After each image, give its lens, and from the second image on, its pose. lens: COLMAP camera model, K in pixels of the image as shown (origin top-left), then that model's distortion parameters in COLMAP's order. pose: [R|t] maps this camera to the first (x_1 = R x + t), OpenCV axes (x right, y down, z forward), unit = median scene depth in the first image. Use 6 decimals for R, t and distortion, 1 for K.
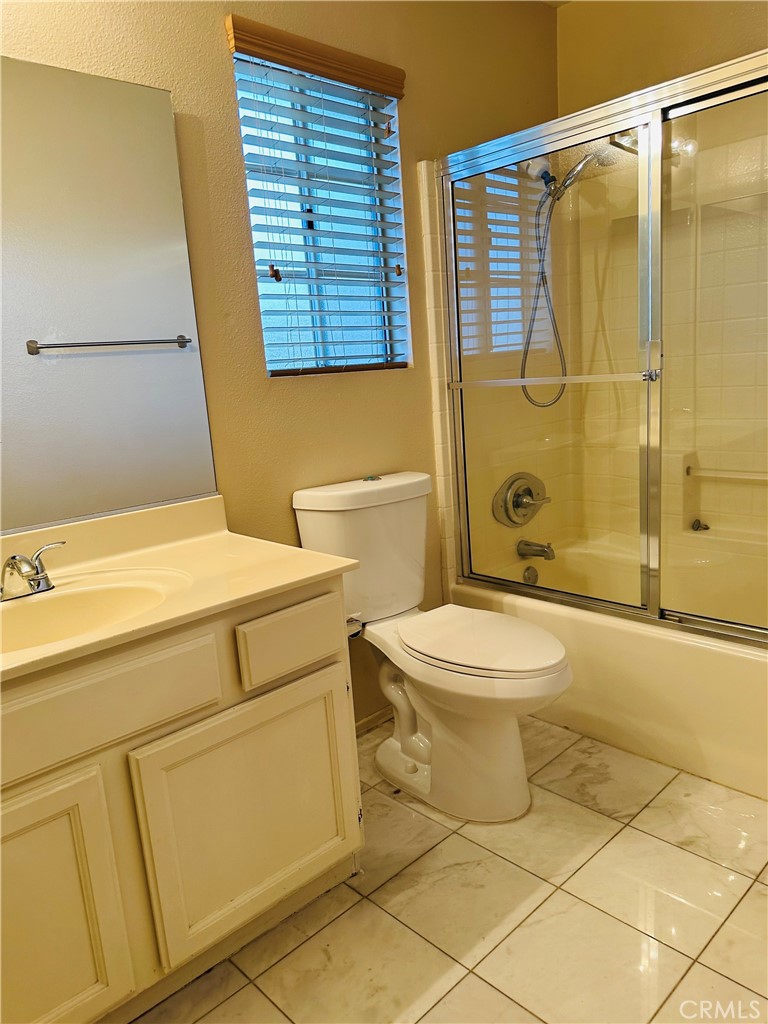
lens RADIAL K [[719.9, 0, 384.7], [0, 719.9, 515.5], [0, 0, 1]] dist [0.117363, -0.195011]
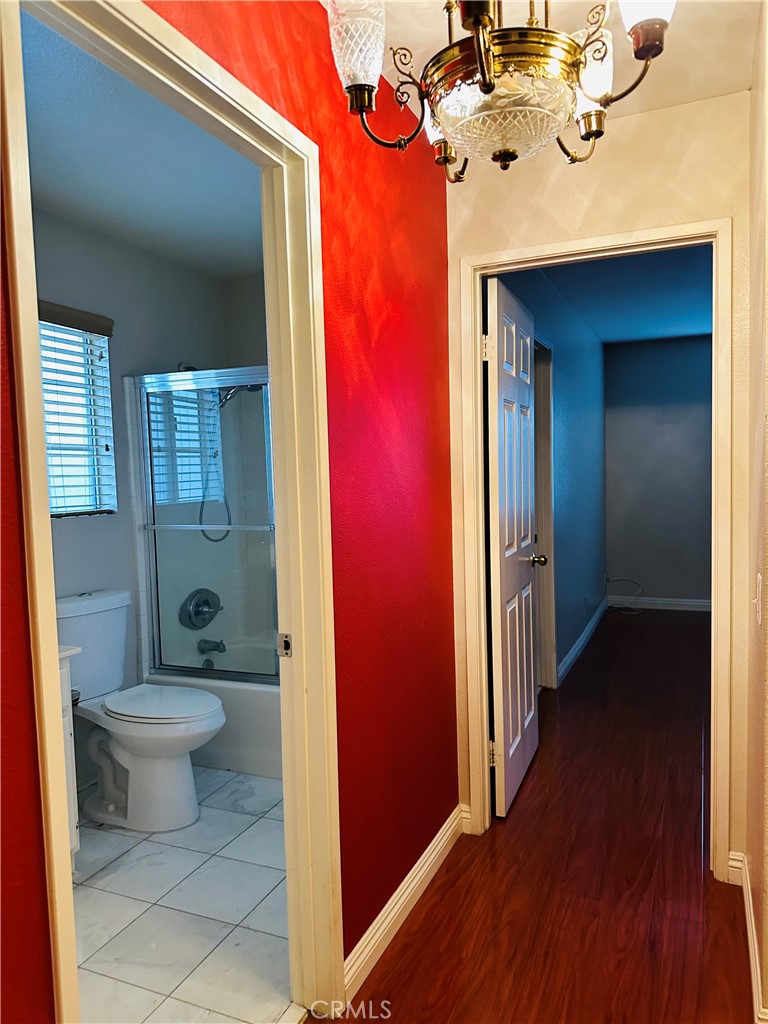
lens RADIAL K [[719.9, 0, 384.7], [0, 719.9, 515.5], [0, 0, 1]] dist [0.117363, -0.195011]
pose [[0.920454, 0.019601, 0.390358, -0.031636], [0.042795, 0.987683, -0.150502, 0.027063], [-0.388500, 0.155236, 0.908278, -0.433166]]
